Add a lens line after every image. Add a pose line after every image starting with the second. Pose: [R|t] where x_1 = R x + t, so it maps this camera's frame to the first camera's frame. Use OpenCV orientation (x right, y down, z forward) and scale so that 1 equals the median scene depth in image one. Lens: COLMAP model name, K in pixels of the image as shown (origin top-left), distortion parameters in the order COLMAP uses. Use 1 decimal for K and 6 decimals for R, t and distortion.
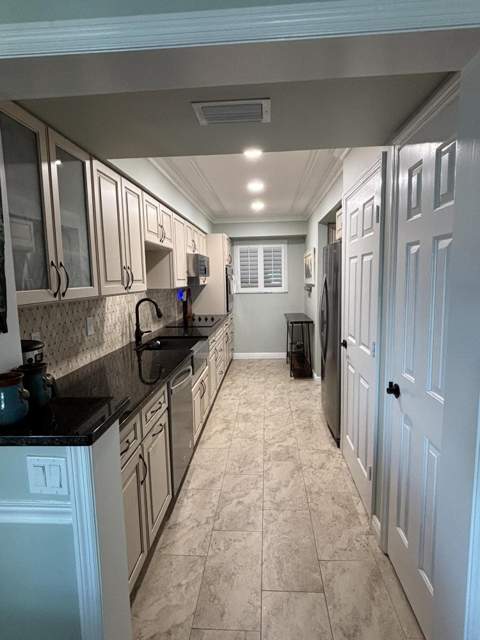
lens RADIAL K [[351.7, 0, 242.5], [0, 351.7, 319.6], [0, 0, 1]] dist [-0.000141, -0.001074]
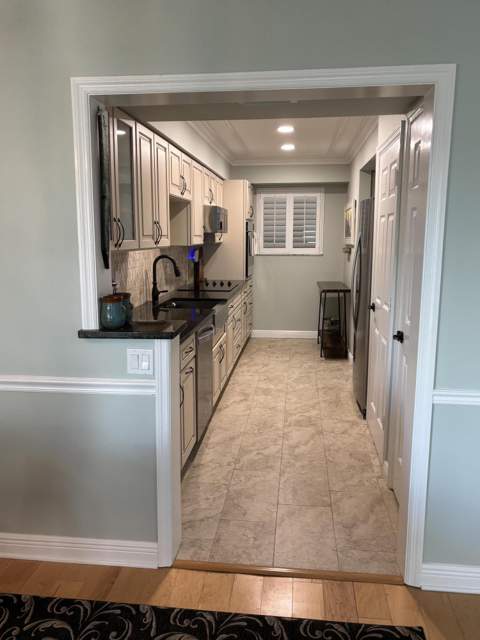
lens RADIAL K [[519.1, 0, 233.0], [0, 519.1, 328.6], [0, 0, 1]] dist [0.035025, -0.006580]
pose [[0.998080, 0.030976, -0.053628, -0.011625], [-0.027748, 0.997817, 0.059927, 0.051620], [0.055367, -0.058324, 0.996761, -0.418299]]
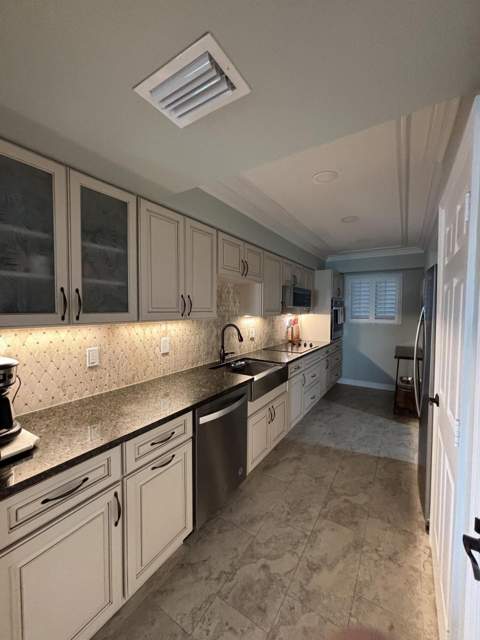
lens RADIAL K [[257.9, 0, 240.6], [0, 257.9, 320.4], [0, 0, 1]] dist [-0.002223, 0.001484]
pose [[0.875435, 0.047263, -0.481020, 0.176235], [-0.081963, 0.995310, -0.051375, -0.036162], [0.476336, 0.084401, 0.875203, 0.300569]]
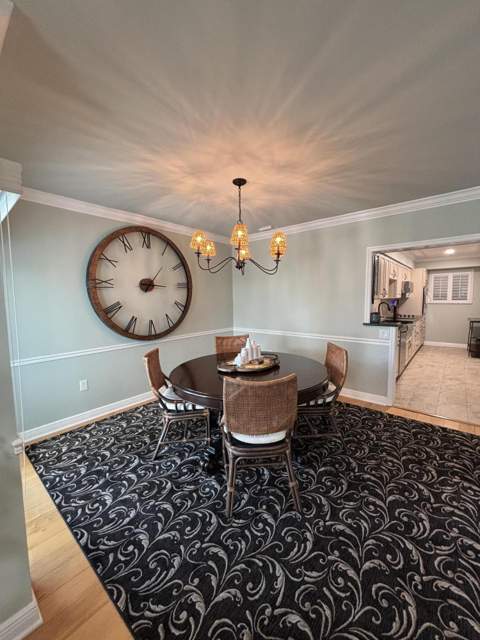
lens RADIAL K [[257.9, 0, 241.3], [0, 257.9, 319.3], [0, 0, 1]] dist [-0.002223, 0.001484]
pose [[0.806136, 0.062388, -0.588432, -0.027424], [-0.075713, 0.997128, 0.001995, 0.131878], [0.586866, 0.042944, 0.808544, -0.998827]]
